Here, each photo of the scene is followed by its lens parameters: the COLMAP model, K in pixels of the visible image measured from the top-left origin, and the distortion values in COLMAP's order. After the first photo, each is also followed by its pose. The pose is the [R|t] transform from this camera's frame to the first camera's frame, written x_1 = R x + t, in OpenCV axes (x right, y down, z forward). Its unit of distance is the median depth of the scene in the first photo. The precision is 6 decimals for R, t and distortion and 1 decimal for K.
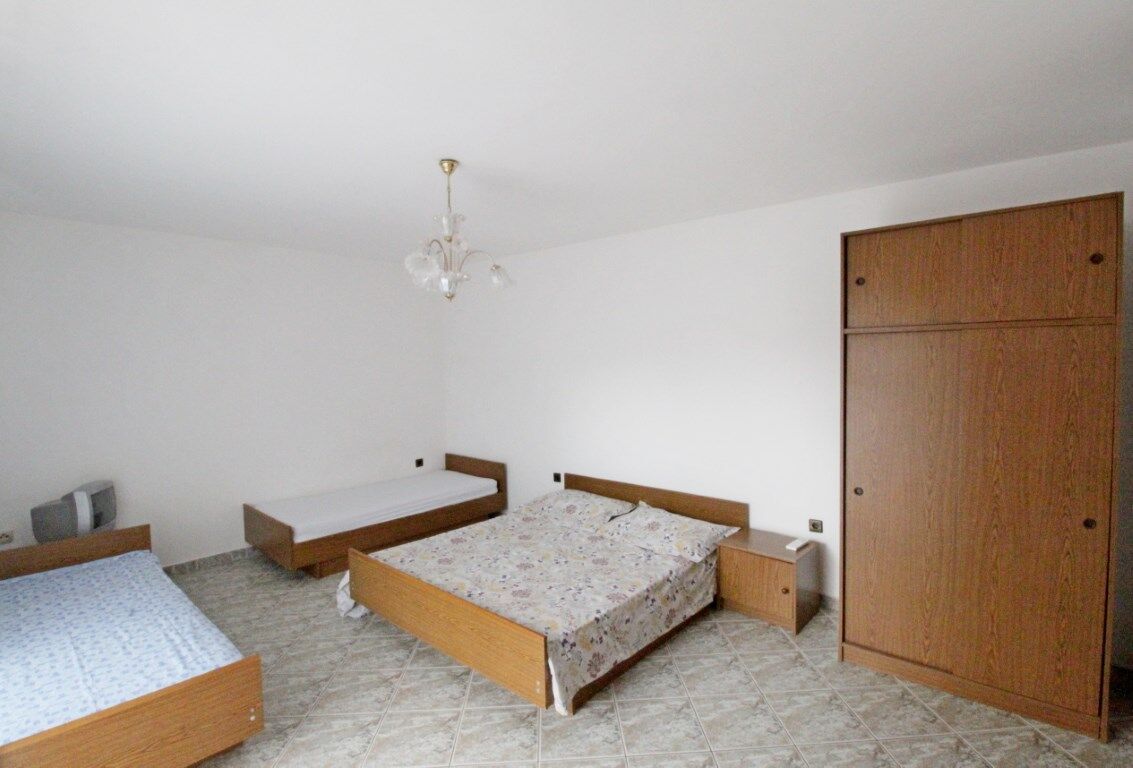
lens RADIAL K [[541.6, 0, 578.7], [0, 541.6, 386.8], [0, 0, 1]] dist [-0.015386, -0.001145]
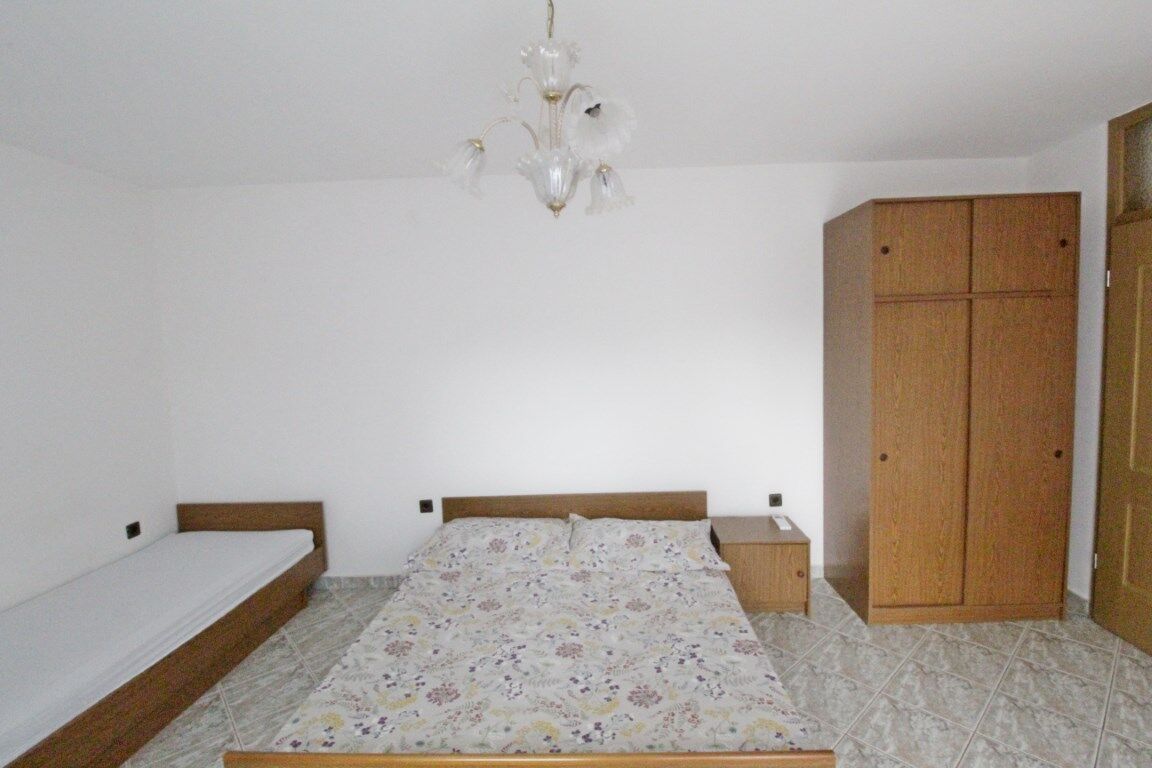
lens RADIAL K [[536.6, 0, 590.1], [0, 536.6, 381.8], [0, 0, 1]] dist [-0.000103, -0.012432]
pose [[0.778269, -0.061849, 0.624877, -0.427379], [0.054322, 0.998038, 0.031128, -0.008495], [-0.625577, 0.009719, 0.780102, 0.441990]]
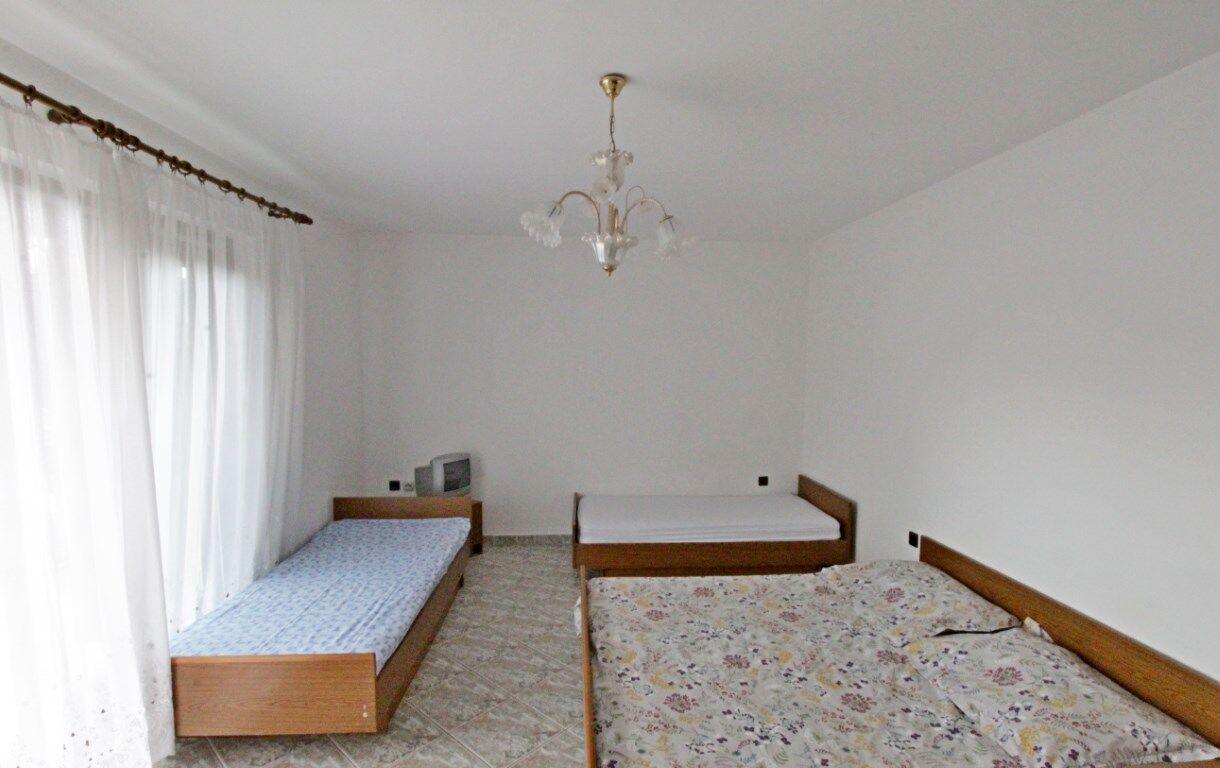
lens RADIAL K [[571.4, 0, 620.2], [0, 571.4, 406.5], [0, 0, 1]] dist [-0.012672, -0.000683]
pose [[0.711643, 0.079089, -0.698075, 0.251701], [-0.054740, 0.996865, 0.057137, -0.020324], [0.700405, -0.002448, 0.713741, 0.355327]]
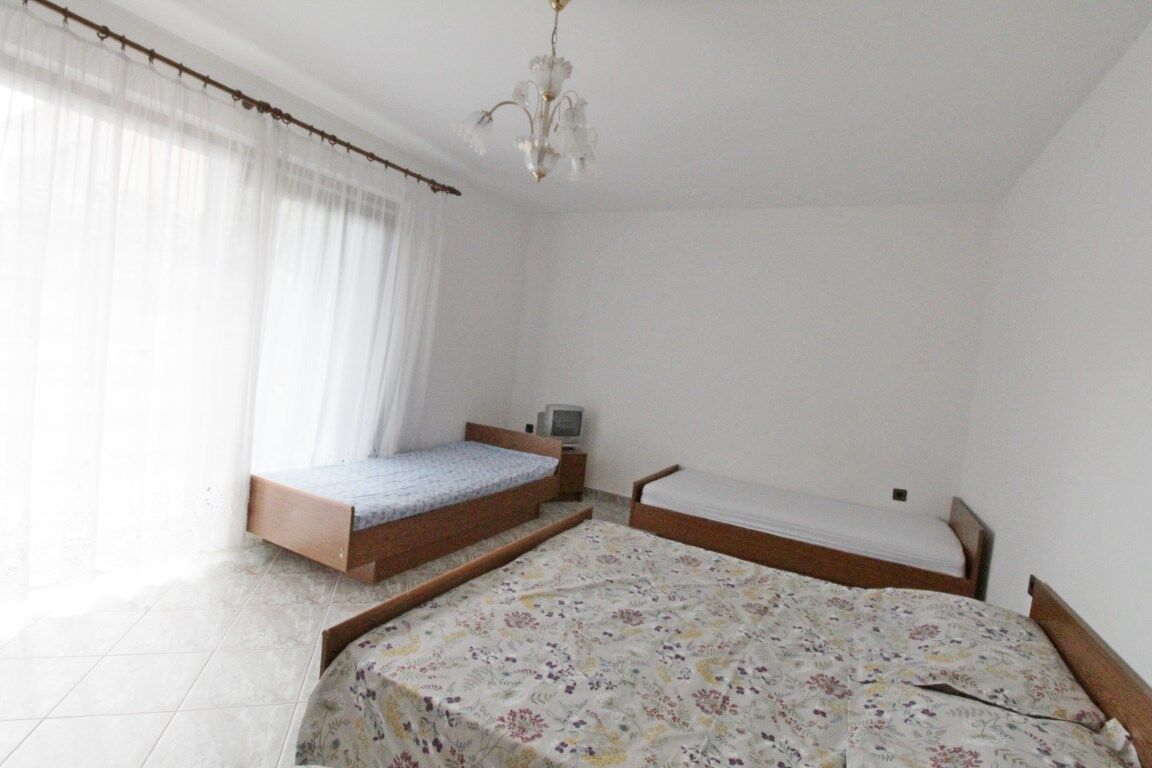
lens RADIAL K [[536.6, 0, 590.1], [0, 536.6, 381.8], [0, 0, 1]] dist [-0.000103, -0.012432]
pose [[0.248377, 0.085703, -0.964865, 0.402113], [-0.162460, 0.985655, 0.045729, 0.053332], [0.954943, 0.145394, 0.258738, 0.709579]]
